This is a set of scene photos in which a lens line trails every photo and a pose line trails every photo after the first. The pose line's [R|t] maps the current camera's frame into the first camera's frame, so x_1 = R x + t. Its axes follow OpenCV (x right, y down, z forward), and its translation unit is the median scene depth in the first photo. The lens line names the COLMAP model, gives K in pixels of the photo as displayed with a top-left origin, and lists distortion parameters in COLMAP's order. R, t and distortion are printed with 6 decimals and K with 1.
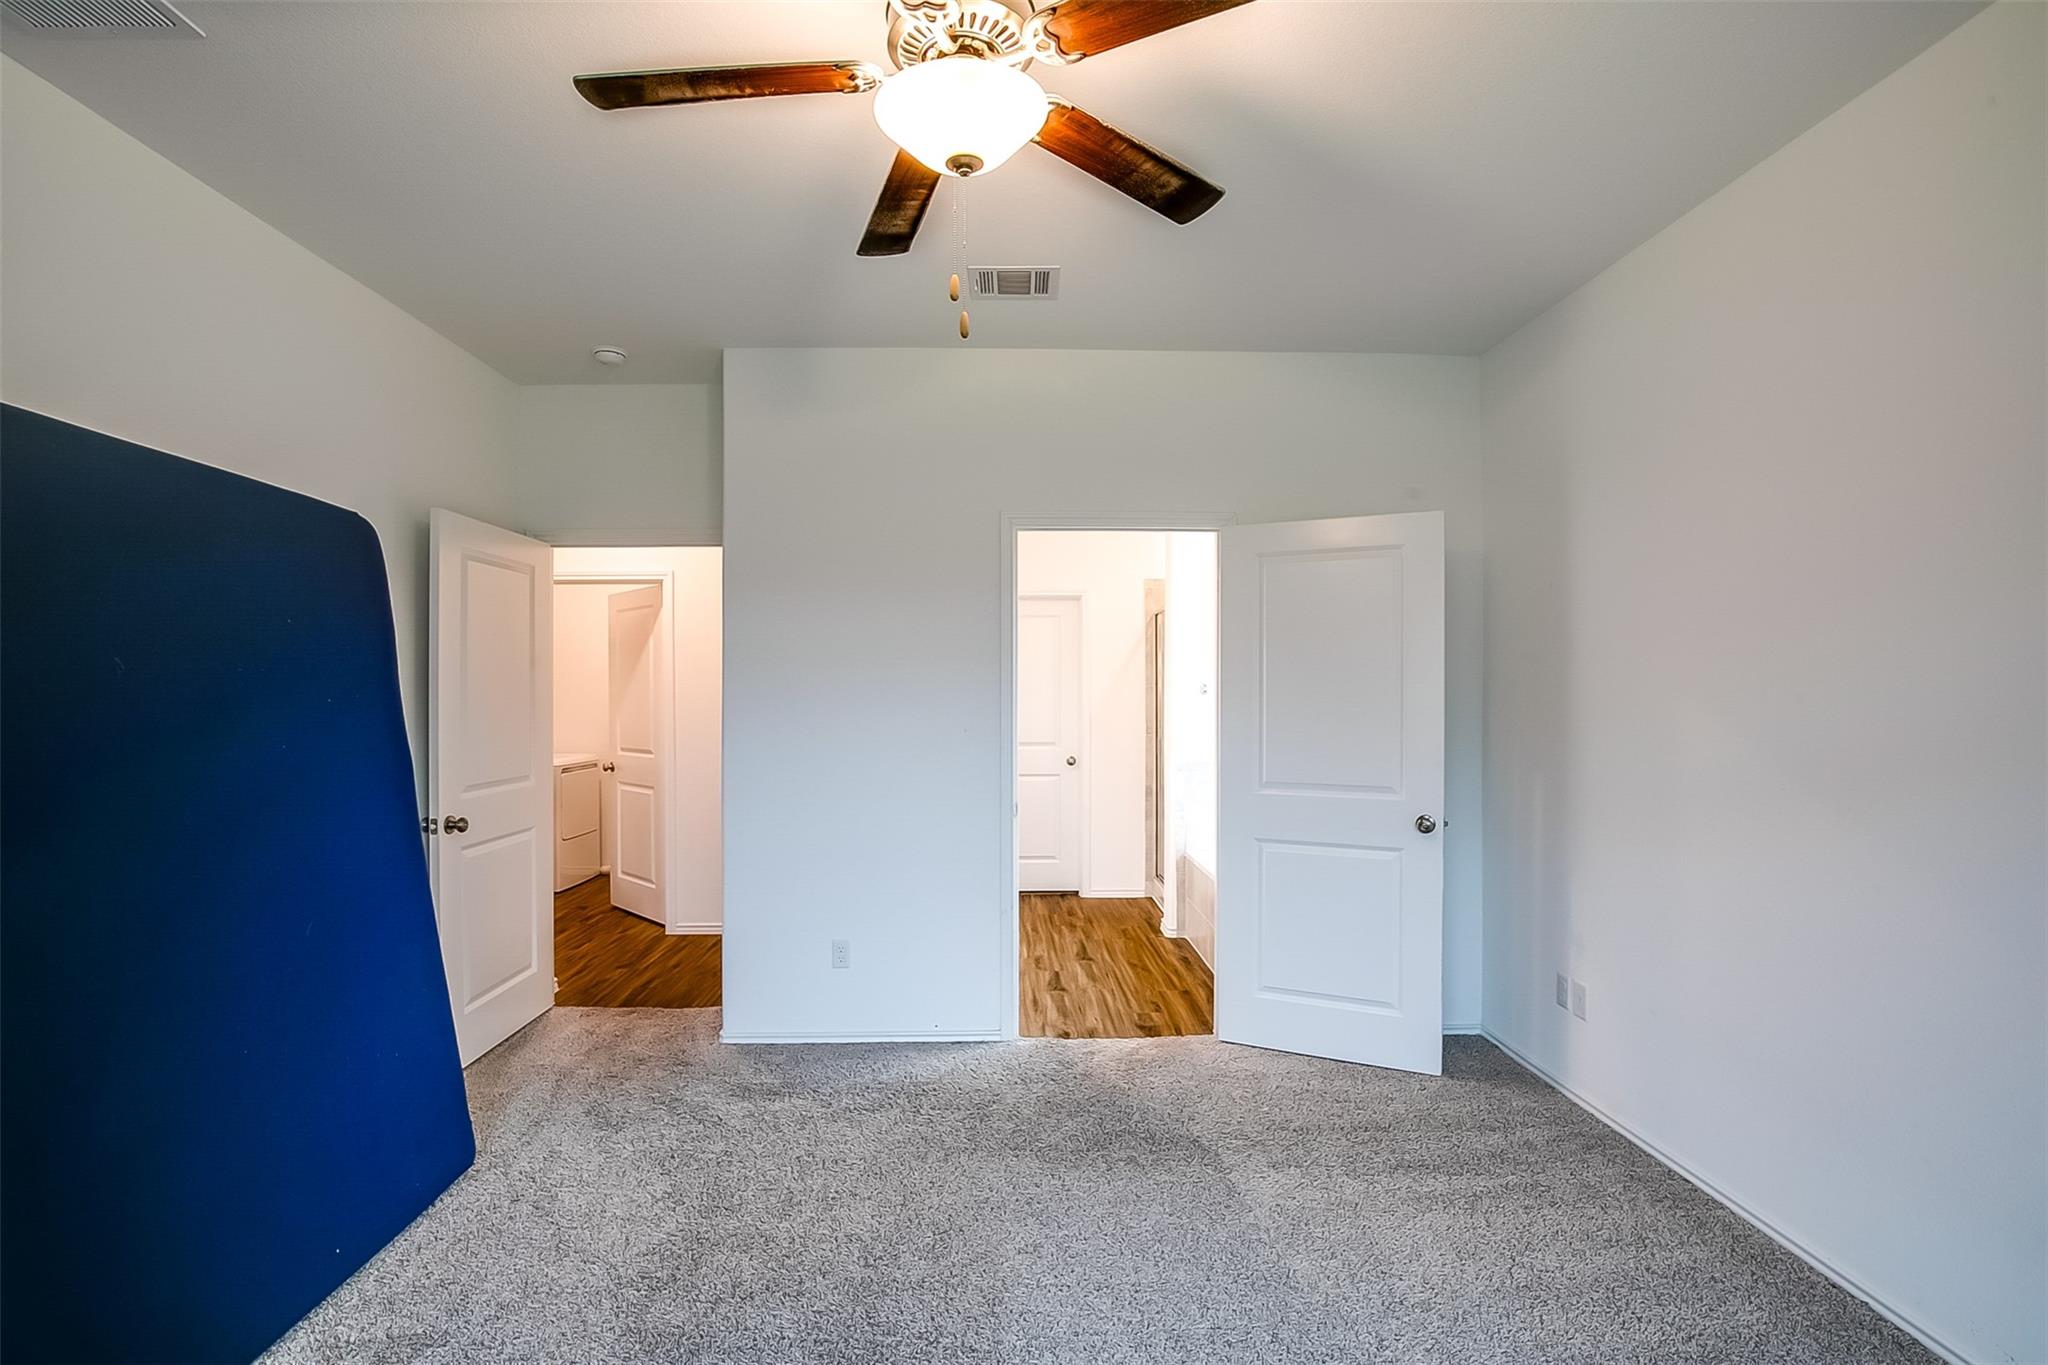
lens RADIAL K [[968.8, 0, 1027.2], [0, 968.8, 685.0], [0, 0, 1]] dist [-0.023536, 0.000730]
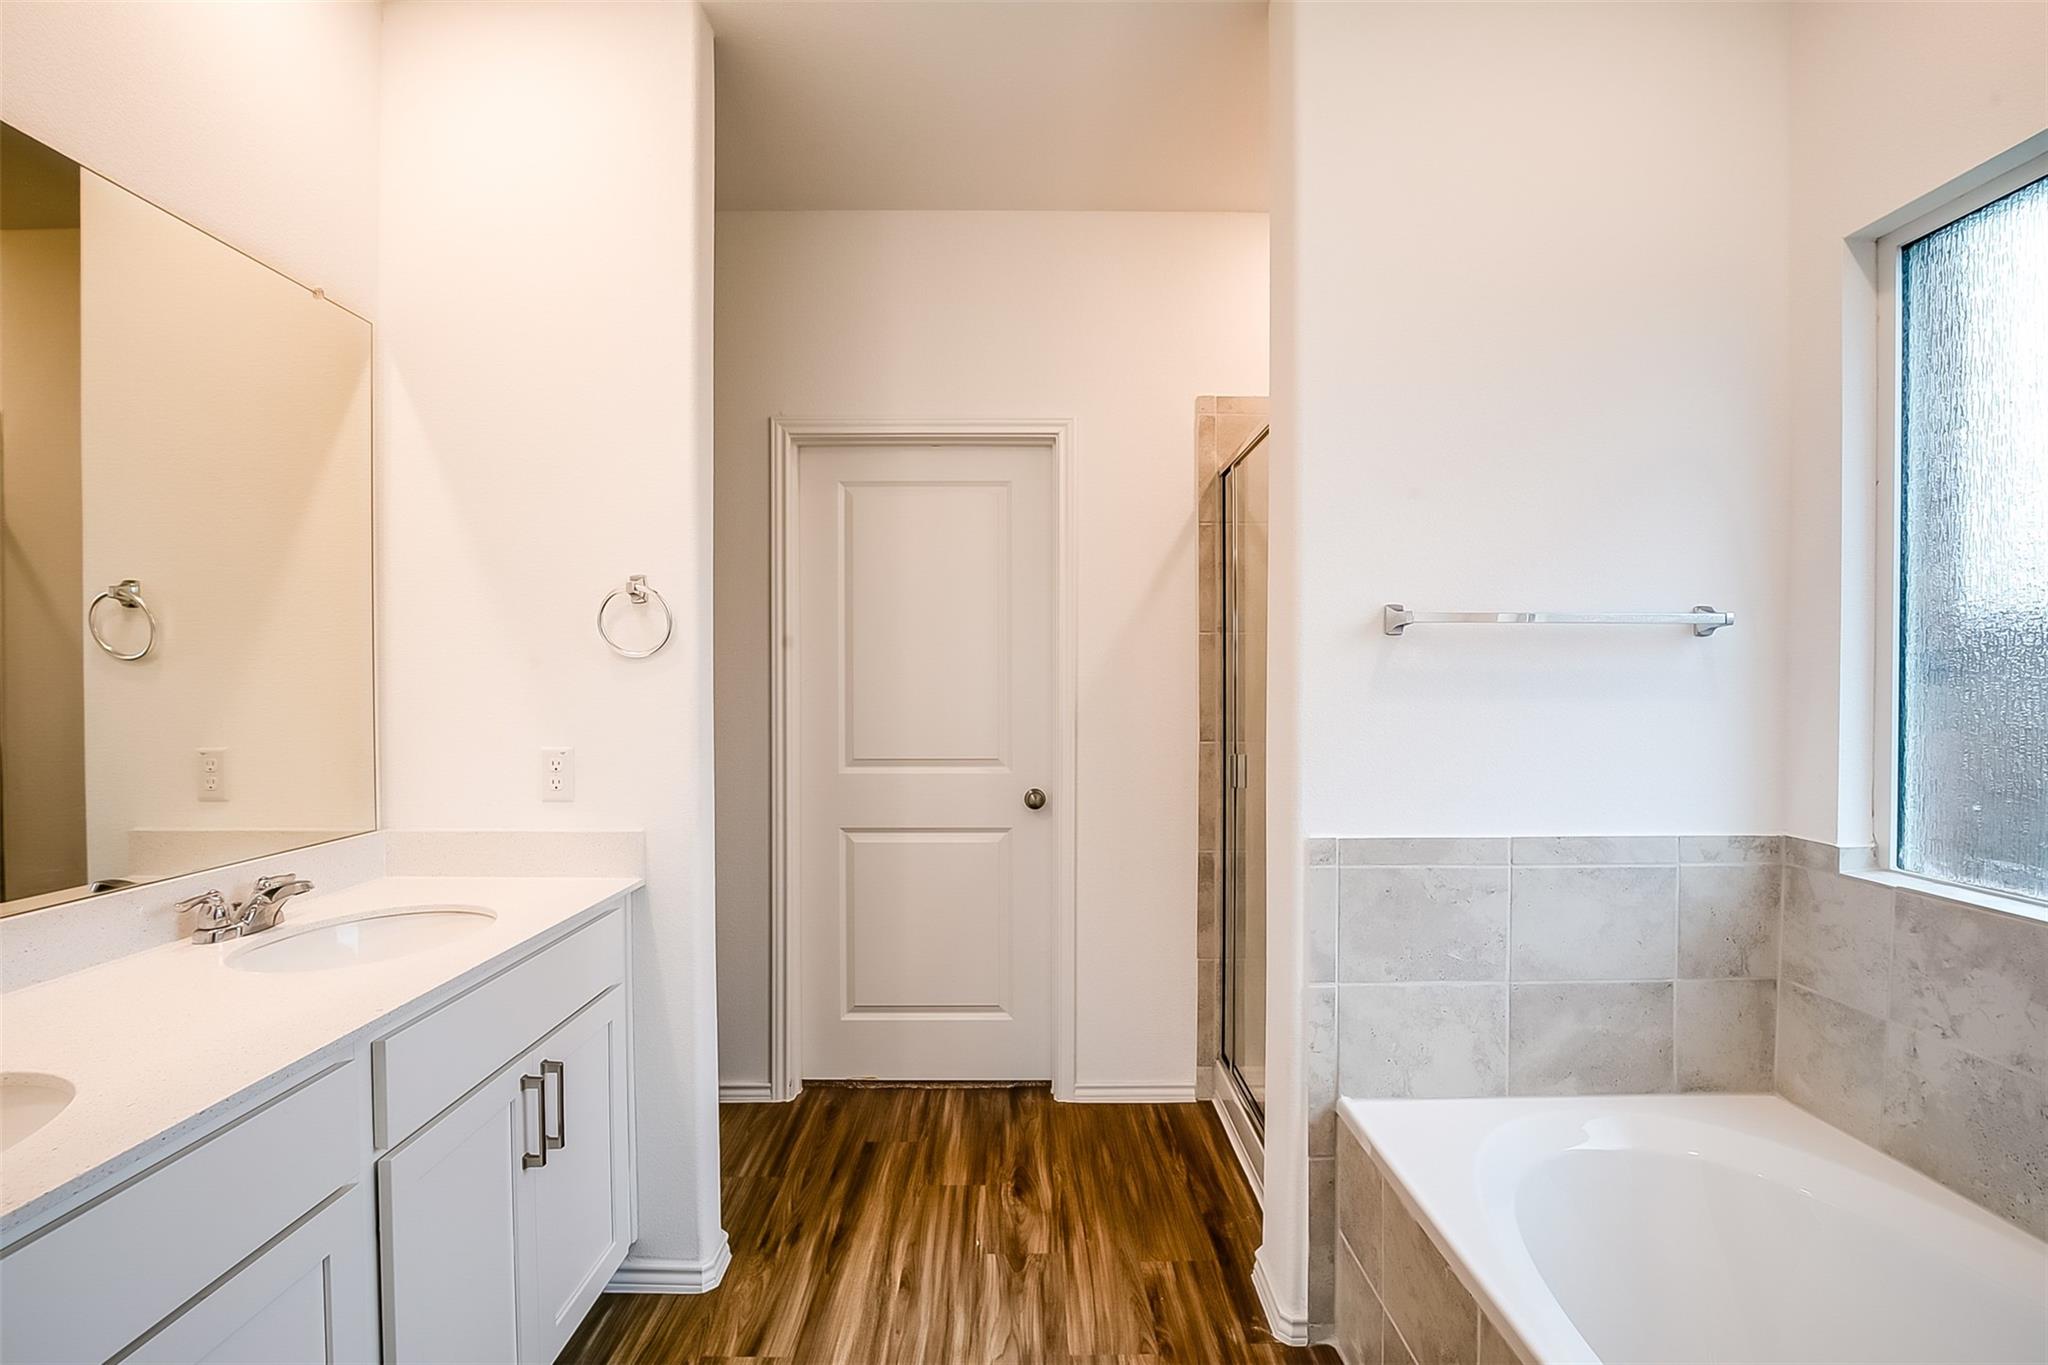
lens RADIAL K [[968.8, 0, 1021.3], [0, 968.8, 671.0], [0, 0, 1]] dist [-0.023536, 0.000730]
pose [[0.999807, 0.000265, -0.019648, 0.048752], [0.000033, 0.999884, 0.015201, 0.011117], [0.019650, -0.015199, 0.999691, 0.549220]]
